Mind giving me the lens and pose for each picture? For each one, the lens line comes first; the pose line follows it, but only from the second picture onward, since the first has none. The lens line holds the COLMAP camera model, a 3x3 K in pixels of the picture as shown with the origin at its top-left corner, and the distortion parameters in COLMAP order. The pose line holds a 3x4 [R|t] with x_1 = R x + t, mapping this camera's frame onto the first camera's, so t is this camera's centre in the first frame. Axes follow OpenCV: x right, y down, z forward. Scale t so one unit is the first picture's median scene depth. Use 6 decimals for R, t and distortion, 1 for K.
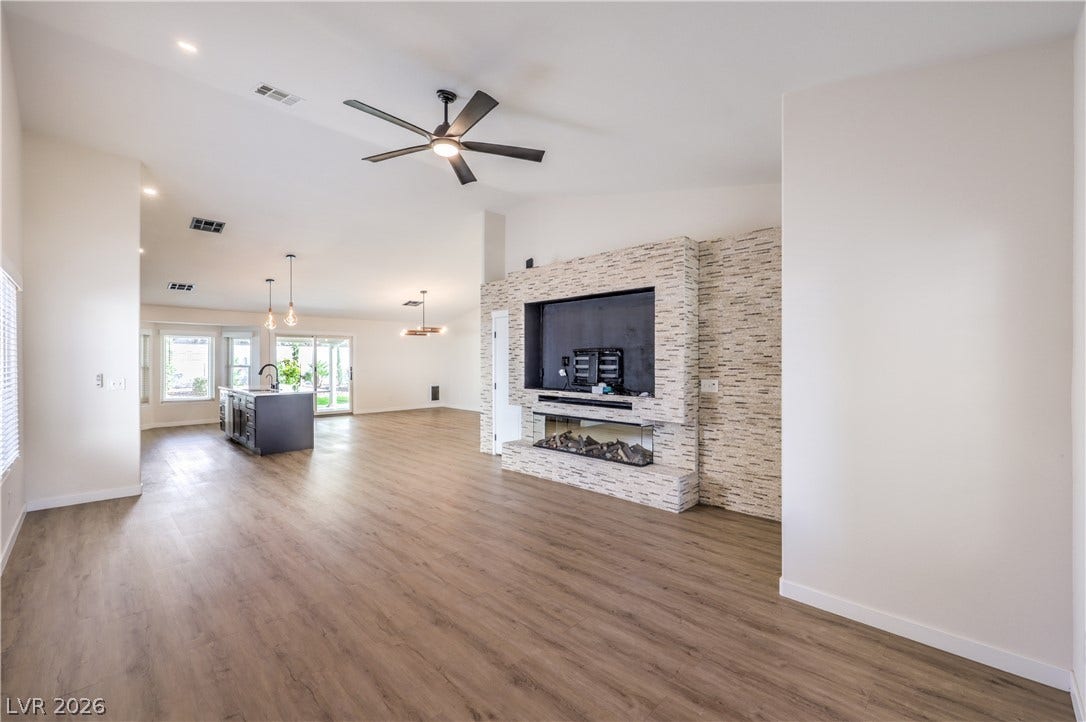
lens RADIAL K [[443.2, 0, 547.9], [0, 443.2, 356.3], [0, 0, 1]] dist [-0.001256, -0.000007]
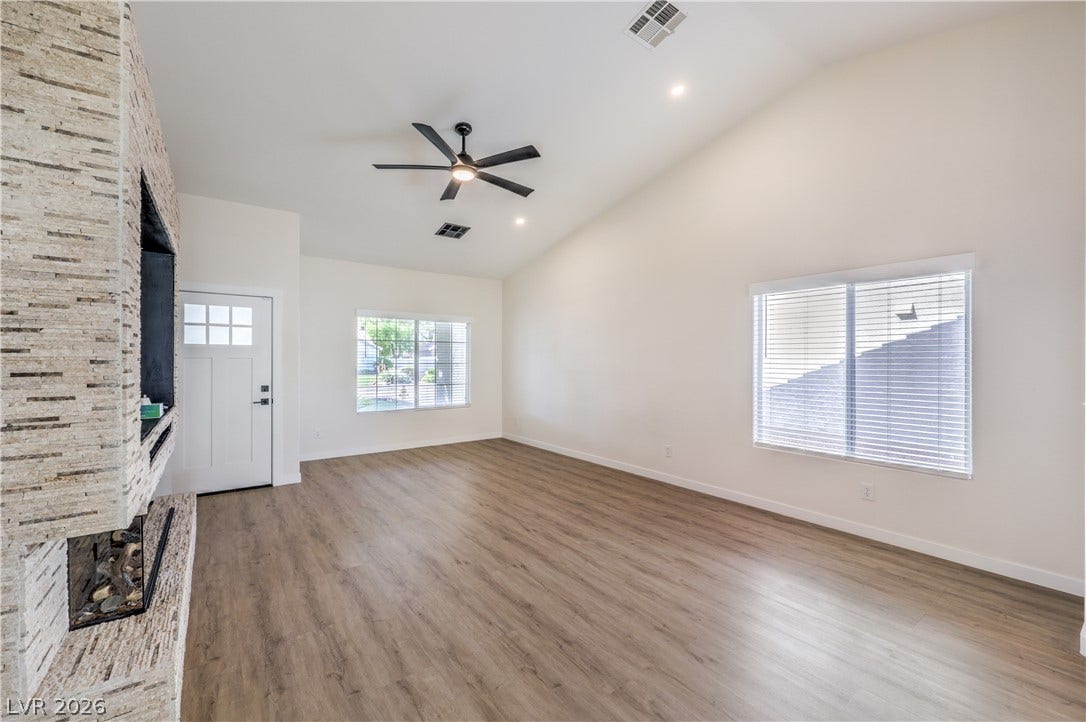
lens RADIAL K [[446.4, 0, 553.8], [0, 446.4, 360.9], [0, 0, 1]] dist [-0.001293, -0.000171]
pose [[-0.988844, -0.002089, 0.148941, -0.447076], [-0.002675, 0.999989, -0.003736, 0.016899], [-0.148932, -0.004093, -0.988839, 1.486890]]
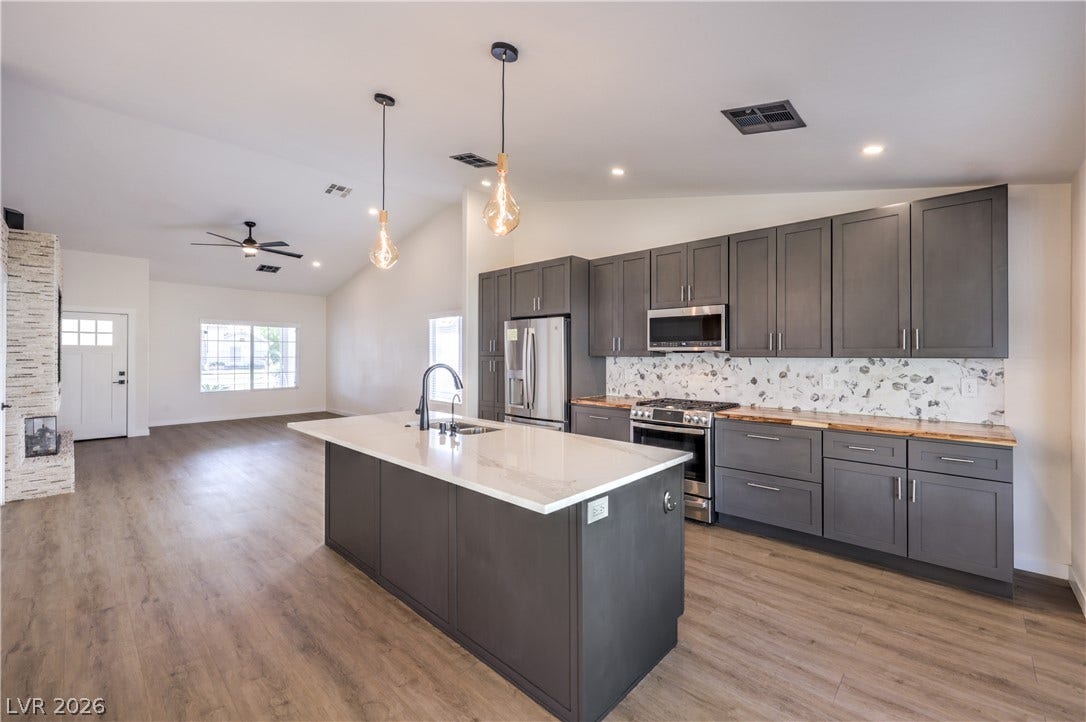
lens RADIAL K [[445.3, 0, 551.6], [0, 445.3, 352.6], [0, 0, 1]] dist [0.001955, 0.000284]
pose [[-0.999772, -0.001710, -0.021299, -1.100186], [-0.001492, 0.999947, -0.010226, 0.018305], [0.021316, -0.010192, -0.999721, 2.158385]]
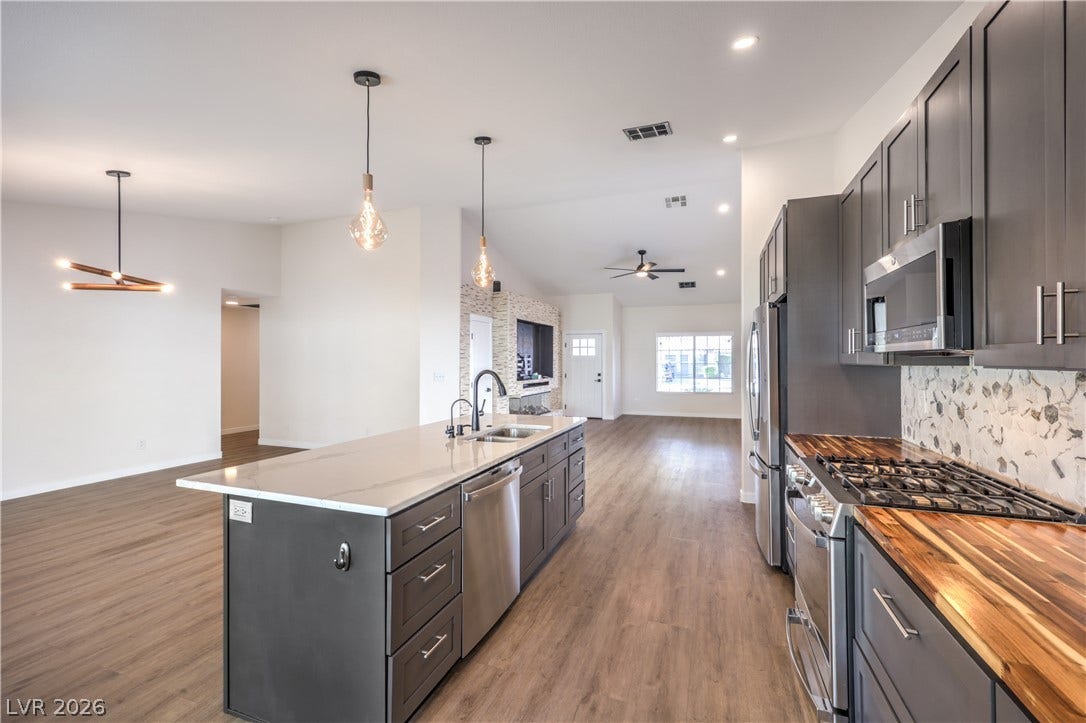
lens RADIAL K [[443.2, 0, 547.9], [0, 443.2, 356.8], [0, 0, 1]] dist [-0.001256, -0.000007]
pose [[-0.404007, 0.009122, 0.914710, -1.576711], [-0.004715, 0.999916, -0.012054, 0.015854], [-0.914744, -0.009183, -0.403930, 1.725019]]
